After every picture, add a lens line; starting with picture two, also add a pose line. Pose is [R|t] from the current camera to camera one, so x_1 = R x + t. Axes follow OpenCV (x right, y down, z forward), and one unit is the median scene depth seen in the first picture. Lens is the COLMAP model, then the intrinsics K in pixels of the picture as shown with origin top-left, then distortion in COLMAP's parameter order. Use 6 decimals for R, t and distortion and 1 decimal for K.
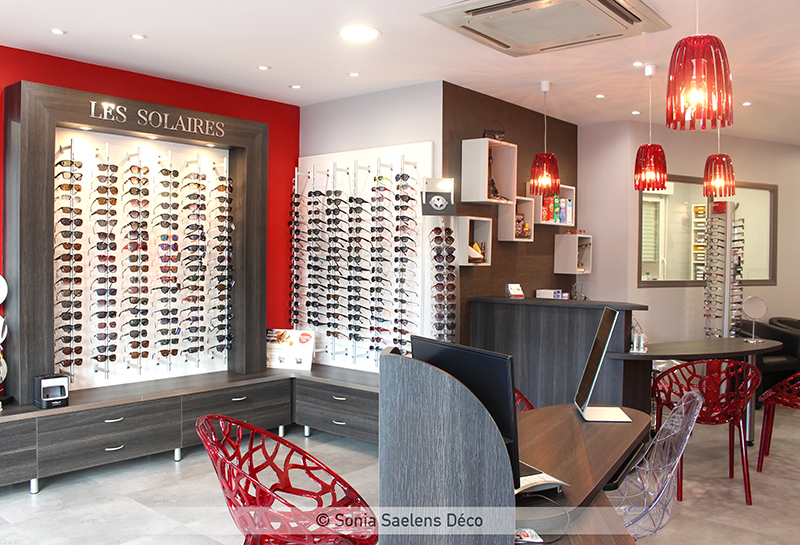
lens RADIAL K [[677.5, 0, 406.2], [0, 677.5, 267.2], [0, 0, 1]] dist [-0.138202, 0.101396]
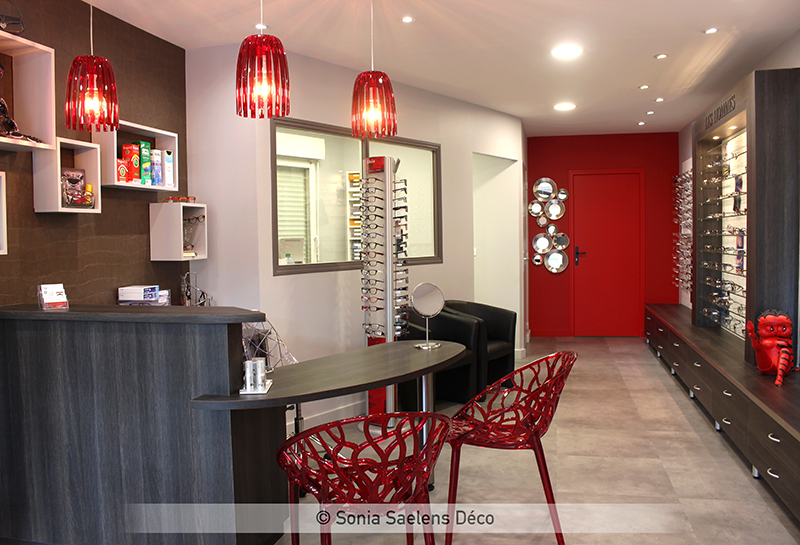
lens RADIAL K [[677.5, 0, 391.9], [0, 677.5, 271.6], [0, 0, 1]] dist [-0.138202, 0.101396]
pose [[0.894513, -0.049599, 0.444282, 0.146171], [0.034867, 0.998539, 0.041276, 0.000707], [-0.445680, -0.021431, 0.894936, 0.306652]]
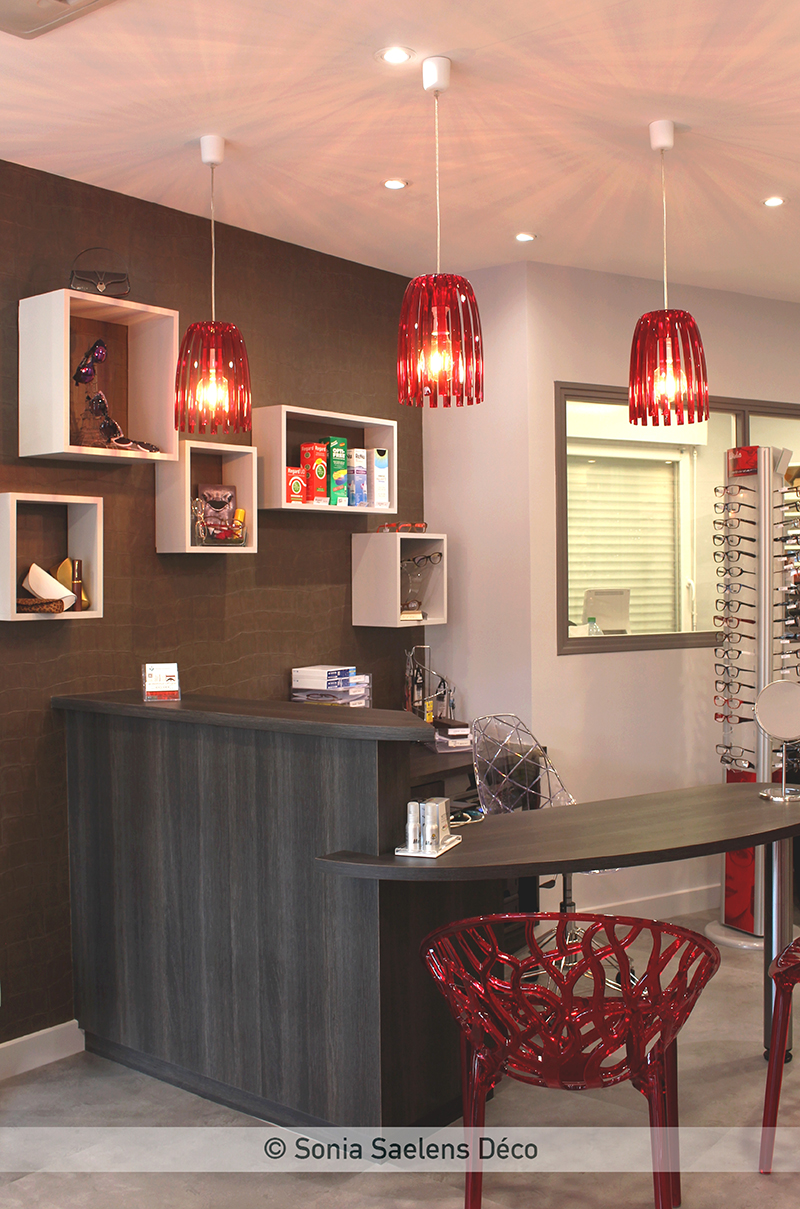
lens RADIAL K [[1195.6, 0, 402.6], [0, 1195.6, 596.6], [0, 0, 1]] dist [-0.103628, 0.000000]
pose [[0.998749, -0.022676, 0.044568, 0.230702], [0.022737, 0.999741, -0.000865, -0.008438], [-0.044537, 0.001877, 0.999006, 0.261415]]
